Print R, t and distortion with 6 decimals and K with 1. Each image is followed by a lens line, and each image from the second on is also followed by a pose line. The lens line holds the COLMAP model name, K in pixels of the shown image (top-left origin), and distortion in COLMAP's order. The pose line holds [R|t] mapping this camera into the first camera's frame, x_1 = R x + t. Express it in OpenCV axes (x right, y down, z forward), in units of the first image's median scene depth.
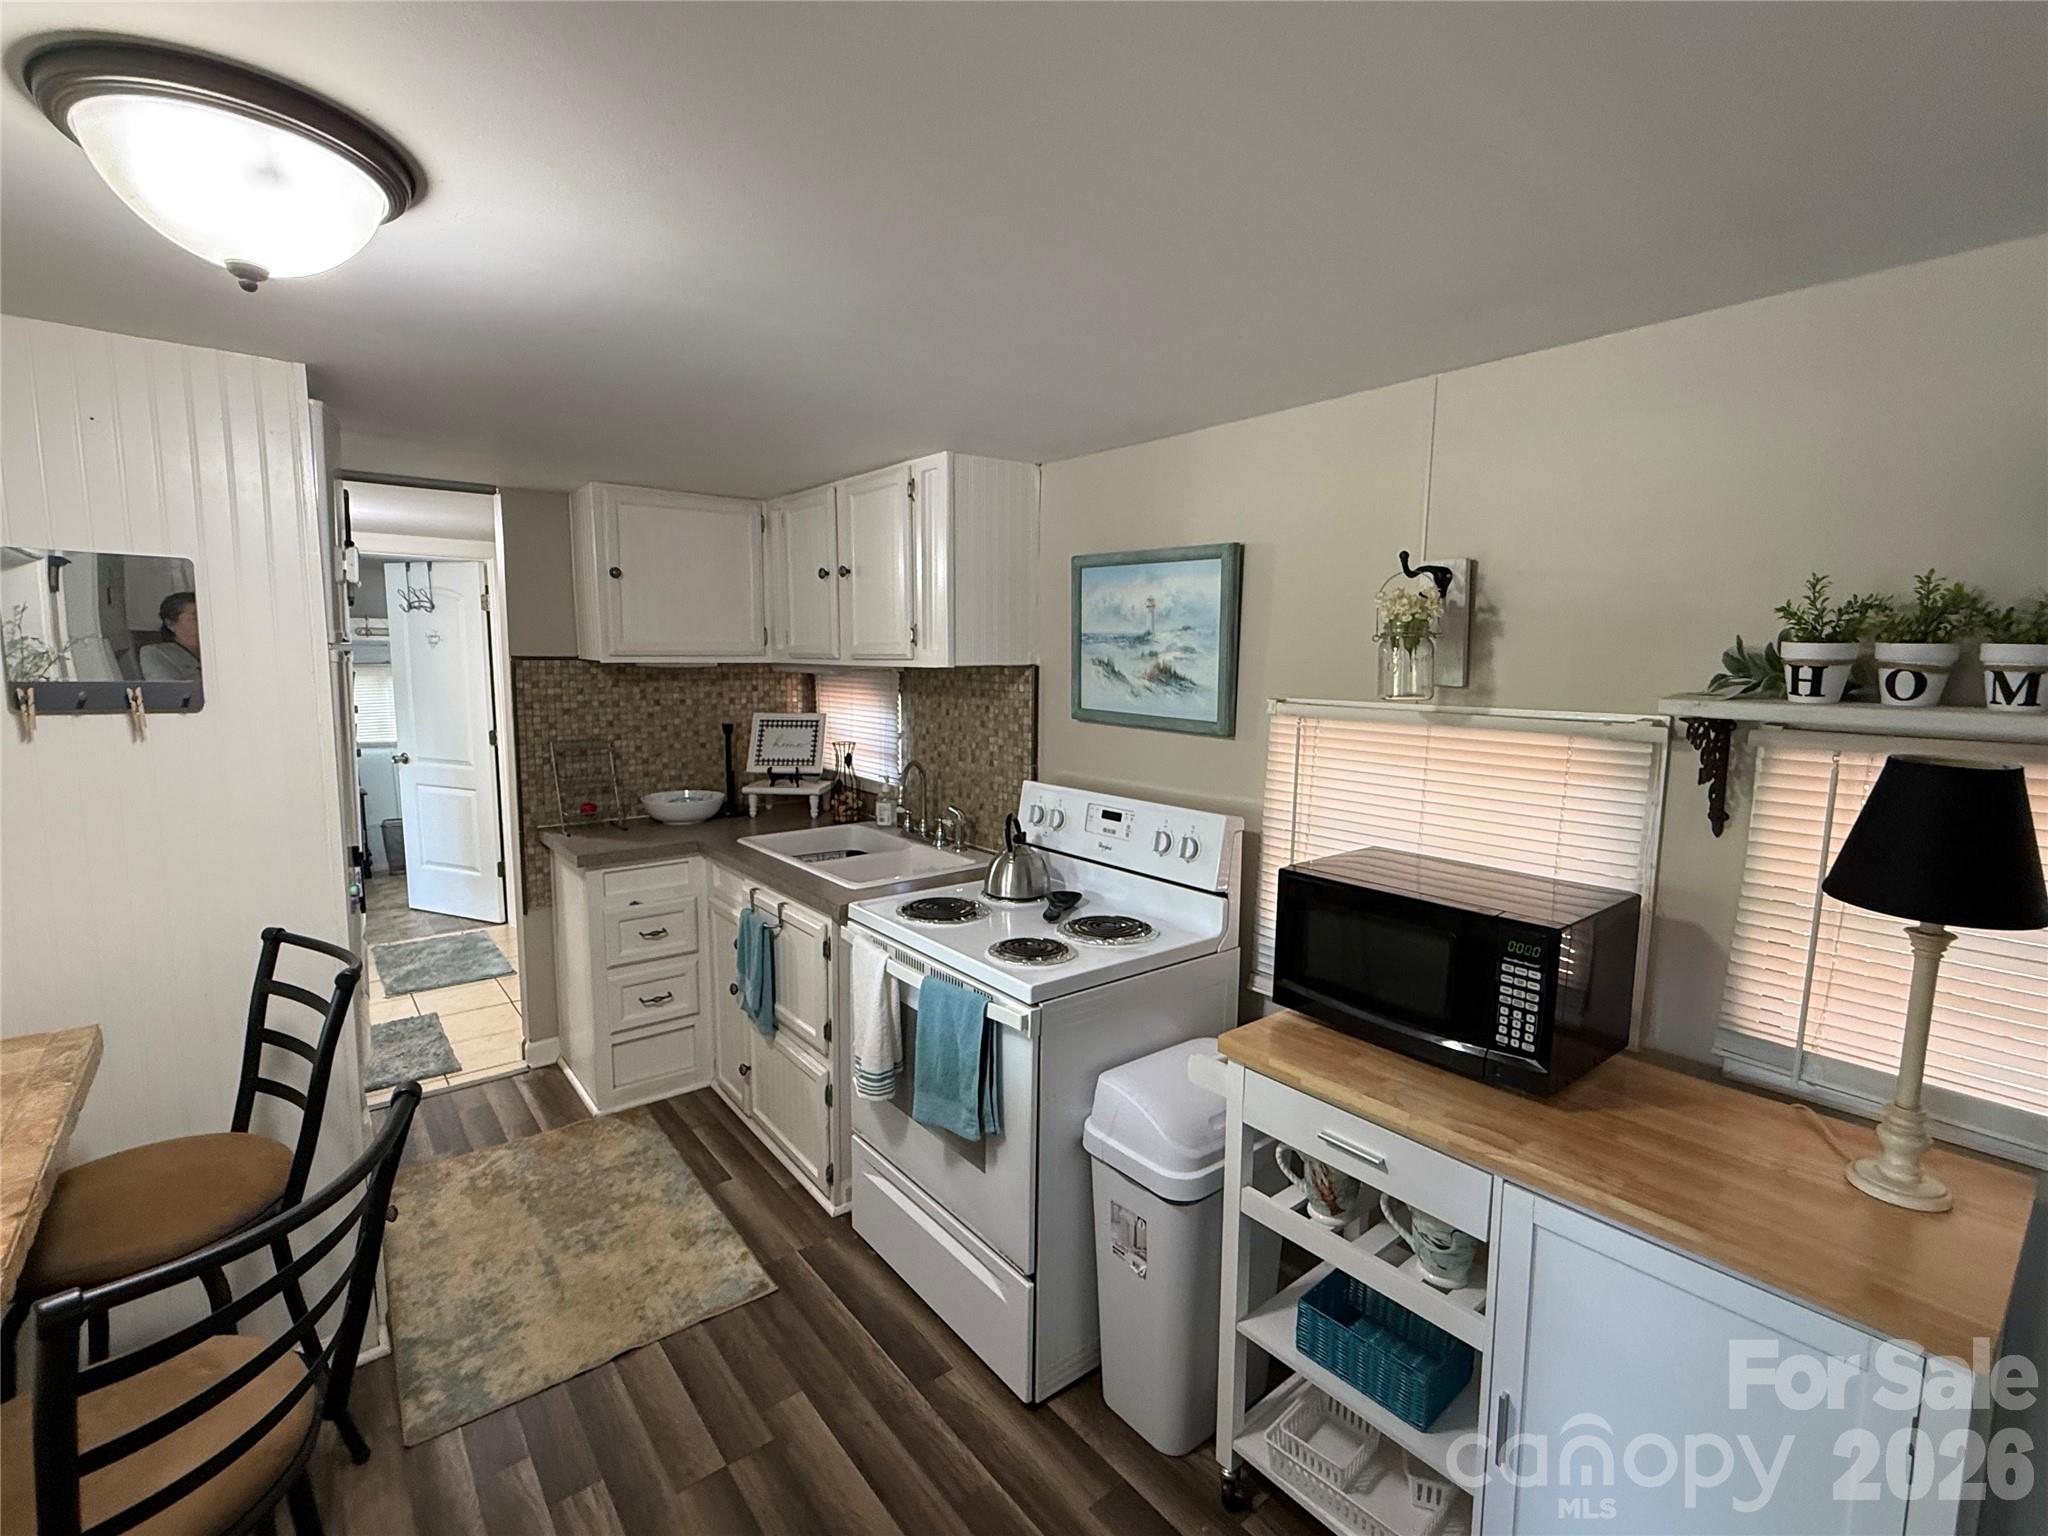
lens RADIAL K [[934.5, 0, 1024.0], [0, 934.5, 766.7], [0, 0, 1]] dist [0.000168, 0.000740]
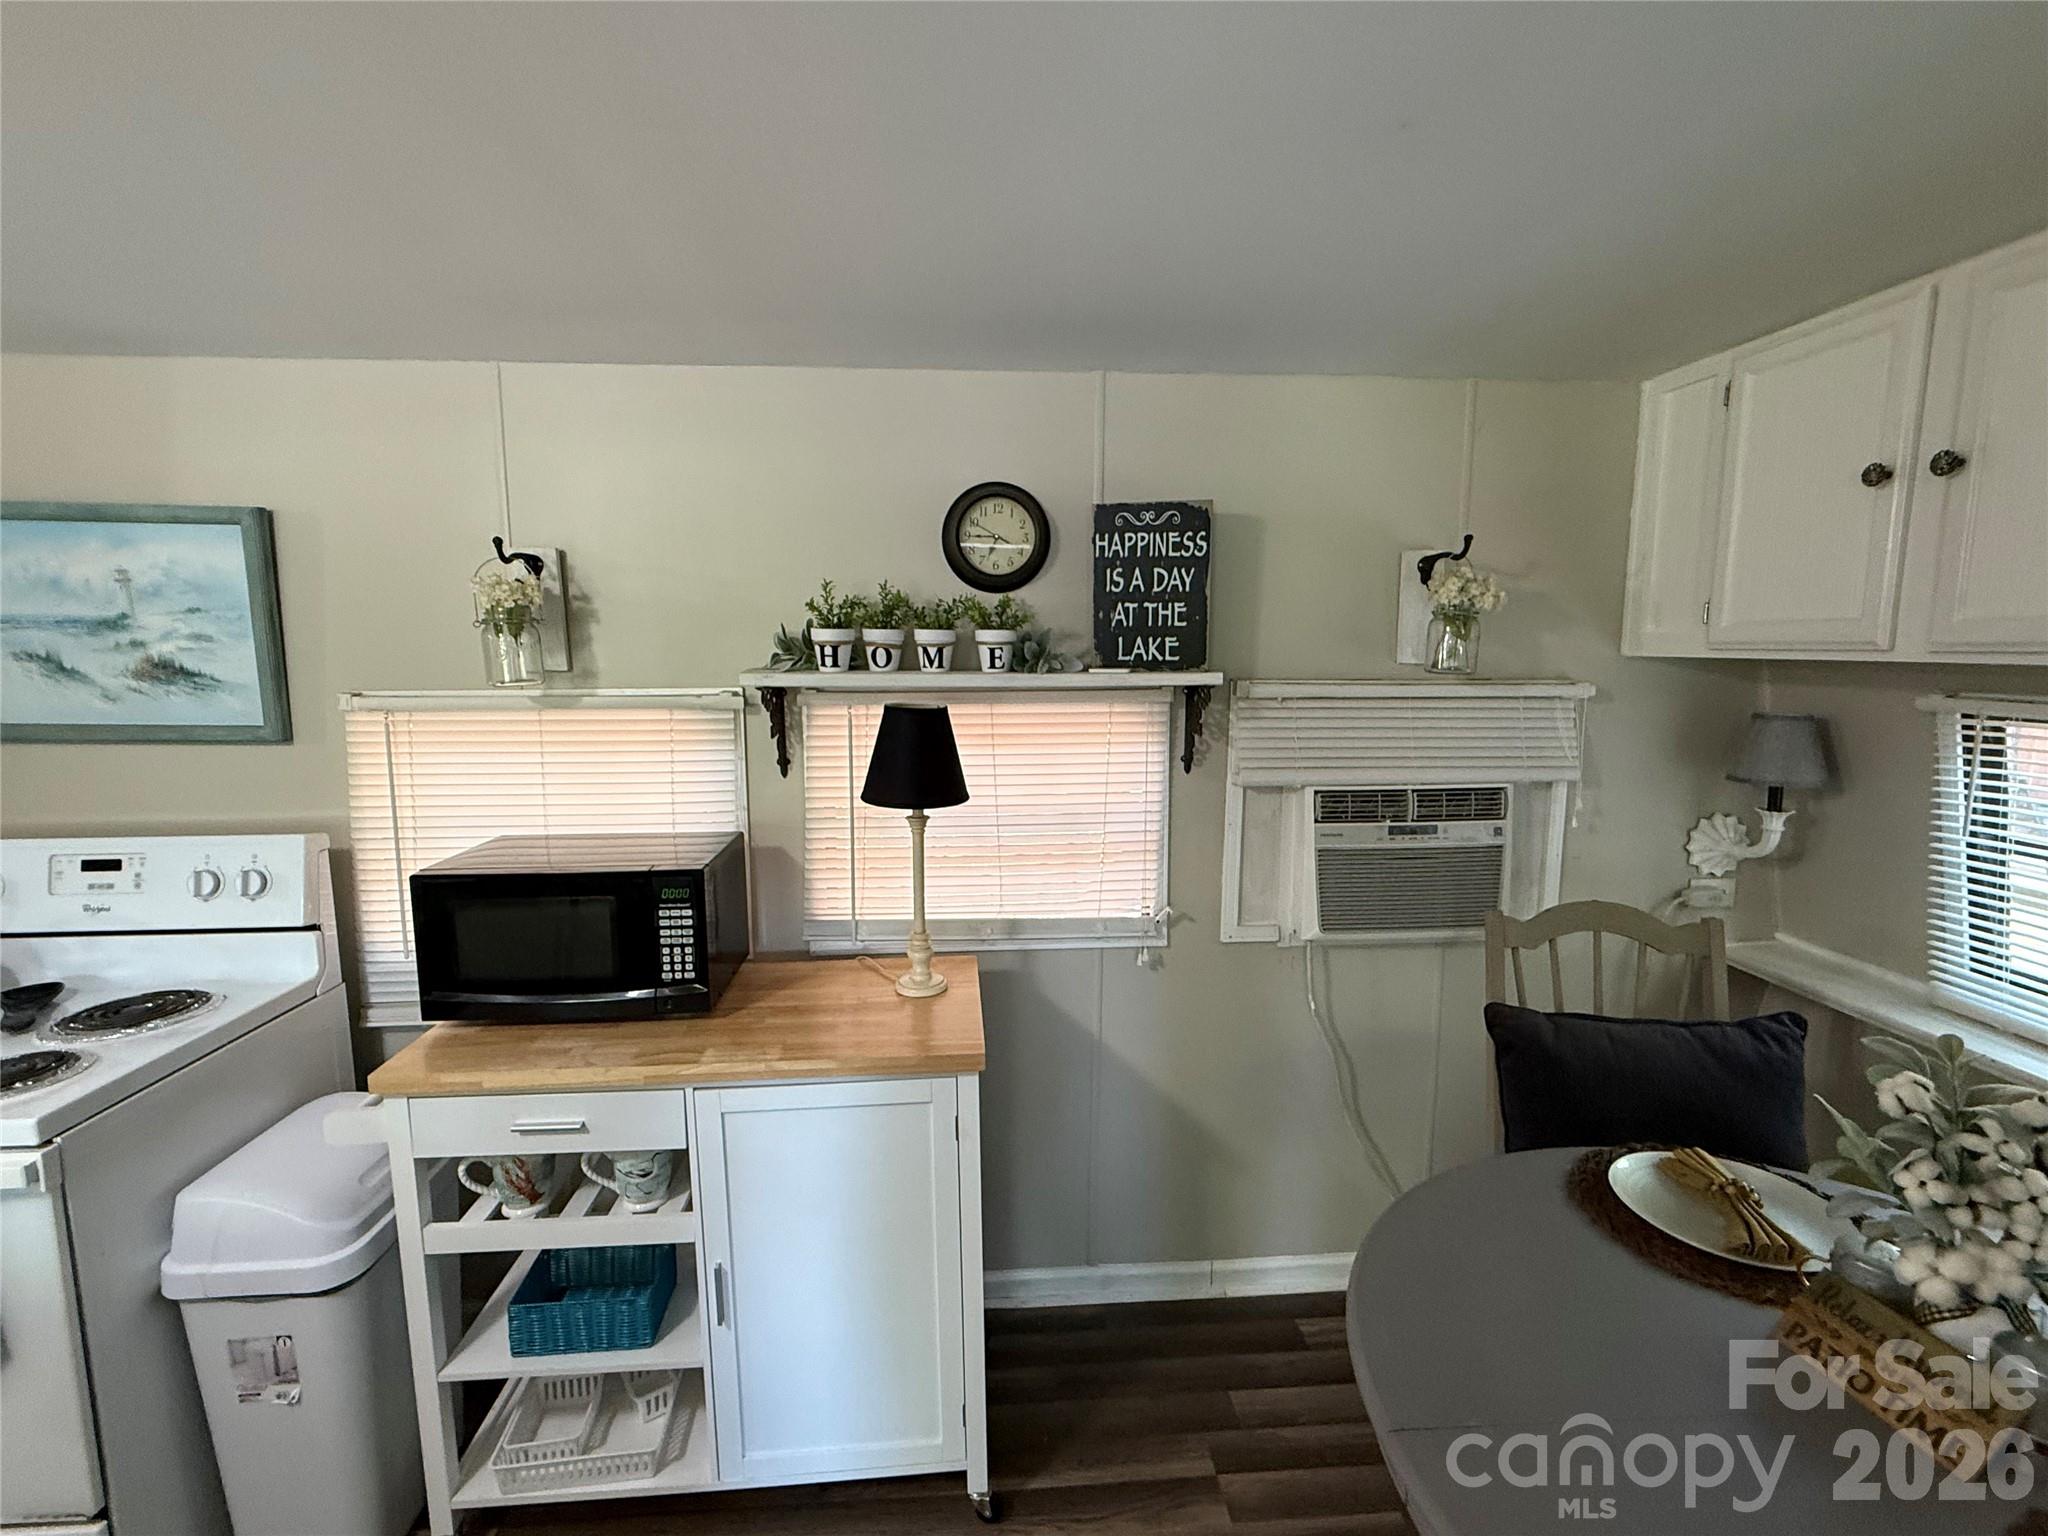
lens RADIAL K [[934.5, 0, 1022.3], [0, 934.5, 765.0], [0, 0, 1]] dist [0.000168, 0.000740]
pose [[0.570244, -0.118205, 0.812926, -0.091740], [0.108231, 0.991777, 0.068290, 0.002943], [-0.814314, 0.049042, 0.578349, -0.018242]]
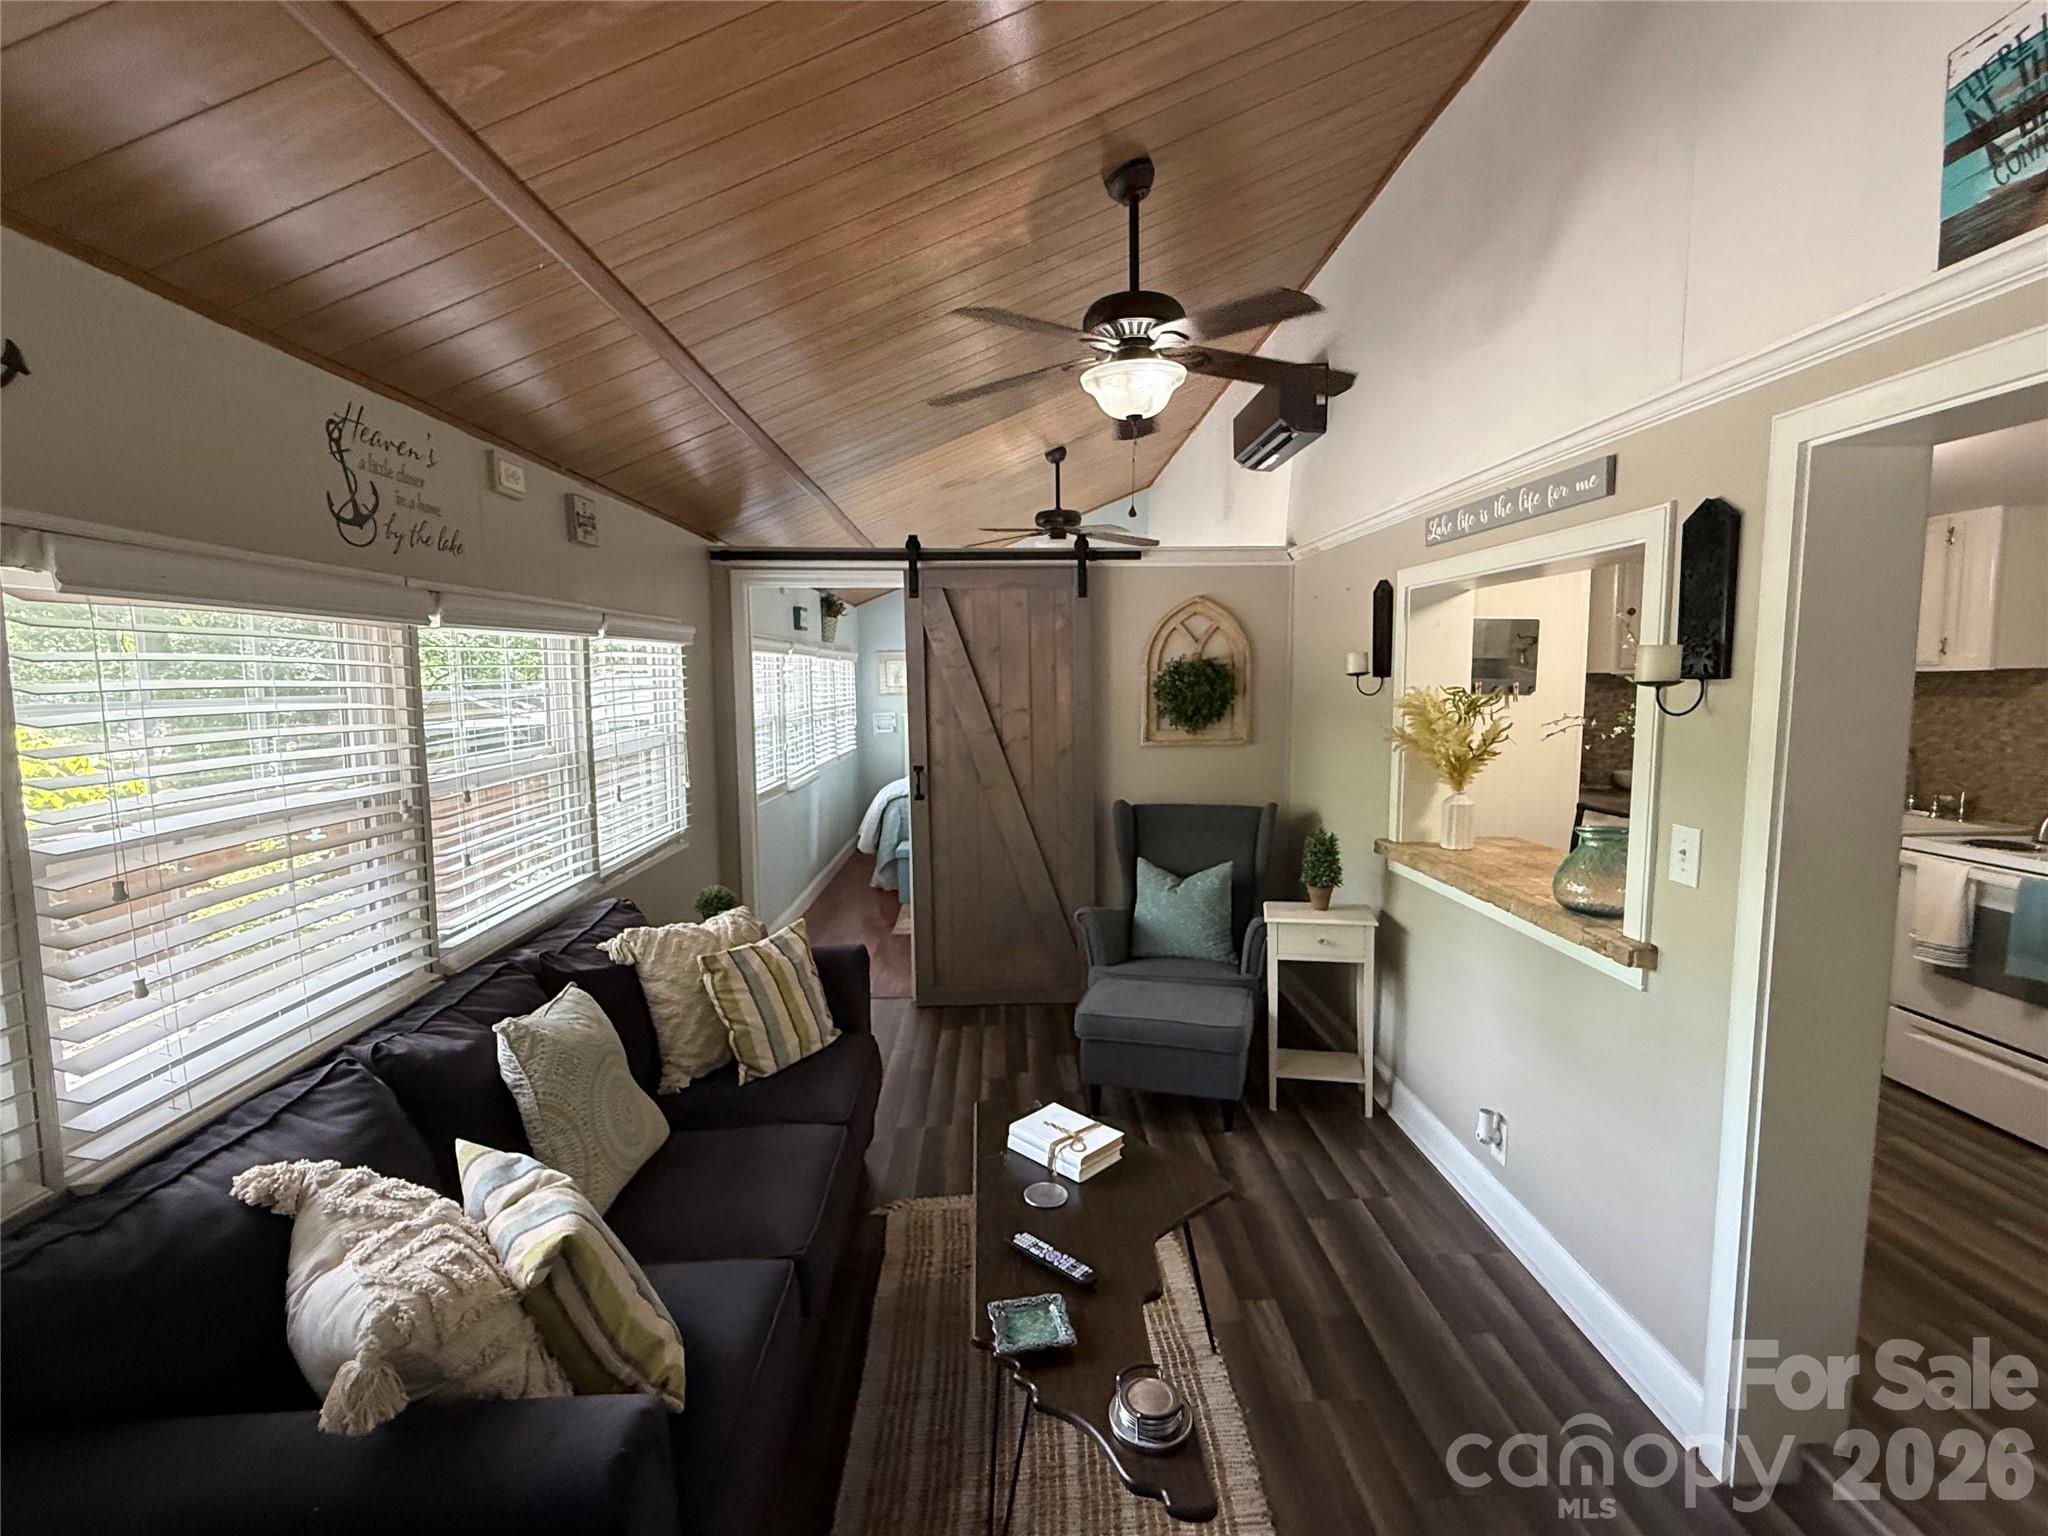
lens RADIAL K [[934.5, 0, 1029.8], [0, 934.5, 767.4], [0, 0, 1]] dist [0.000168, 0.000740]
pose [[0.795971, 0.043467, -0.603772, -0.434293], [-0.060994, 0.998101, -0.008554, 0.149577], [0.602254, 0.043635, 0.797111, -1.028261]]
